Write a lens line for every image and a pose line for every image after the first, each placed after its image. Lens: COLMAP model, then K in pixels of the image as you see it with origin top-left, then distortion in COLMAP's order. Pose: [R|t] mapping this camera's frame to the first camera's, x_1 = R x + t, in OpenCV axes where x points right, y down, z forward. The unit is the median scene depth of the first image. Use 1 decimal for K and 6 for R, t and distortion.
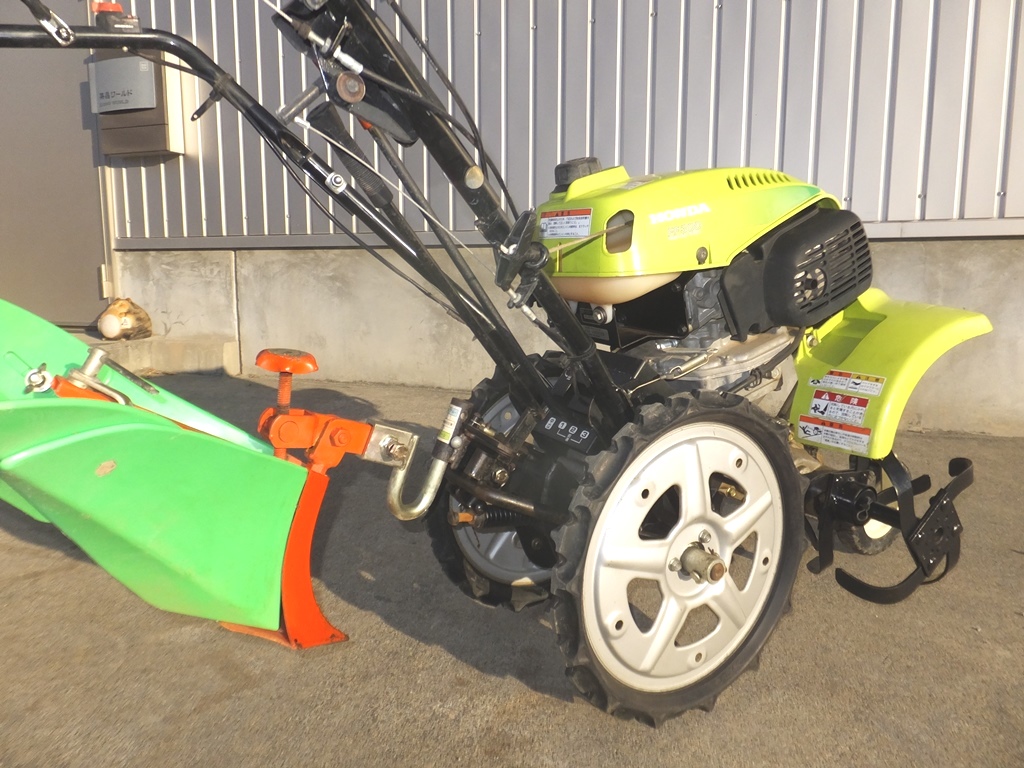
lens RADIAL K [[749.1, 0, 508.0], [0, 749.1, 389.5], [0, 0, 1]] dist [-0.001410, -0.003710]
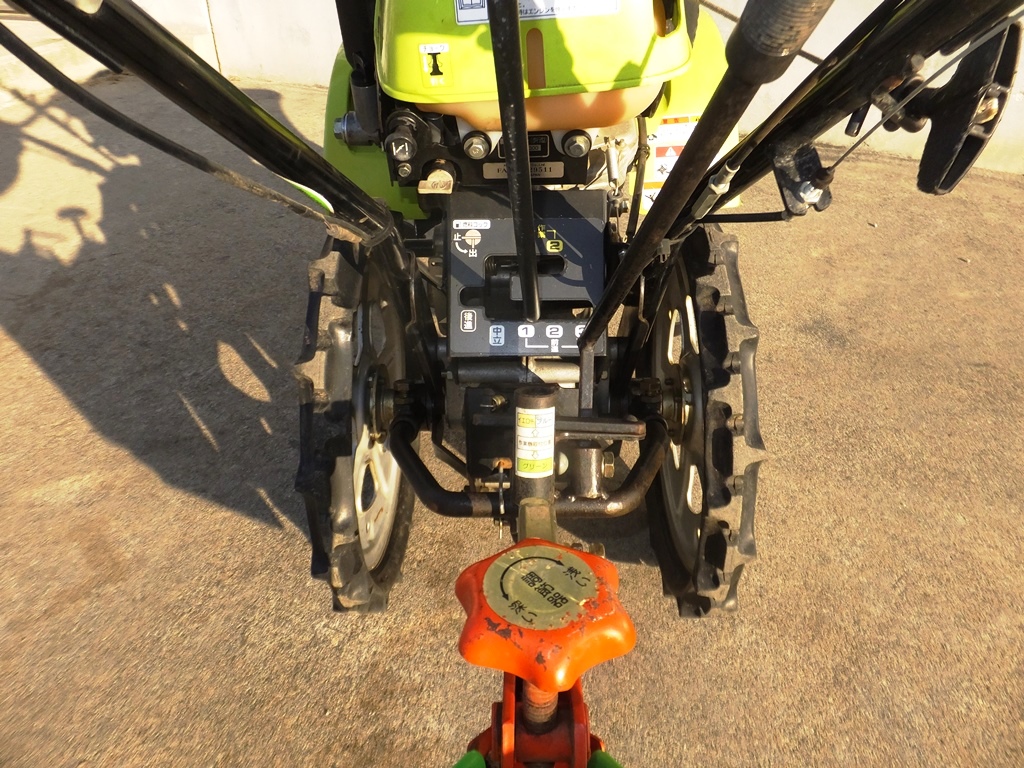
lens RADIAL K [[749.1, 0, 506.0], [0, 749.1, 386.8], [0, 0, 1]] dist [-0.001410, -0.003710]
pose [[0.995807, 0.038514, -0.082975, 0.167611], [-0.000821, 0.910779, 0.412894, -0.160727], [0.091474, -0.411094, 0.906992, 0.368209]]
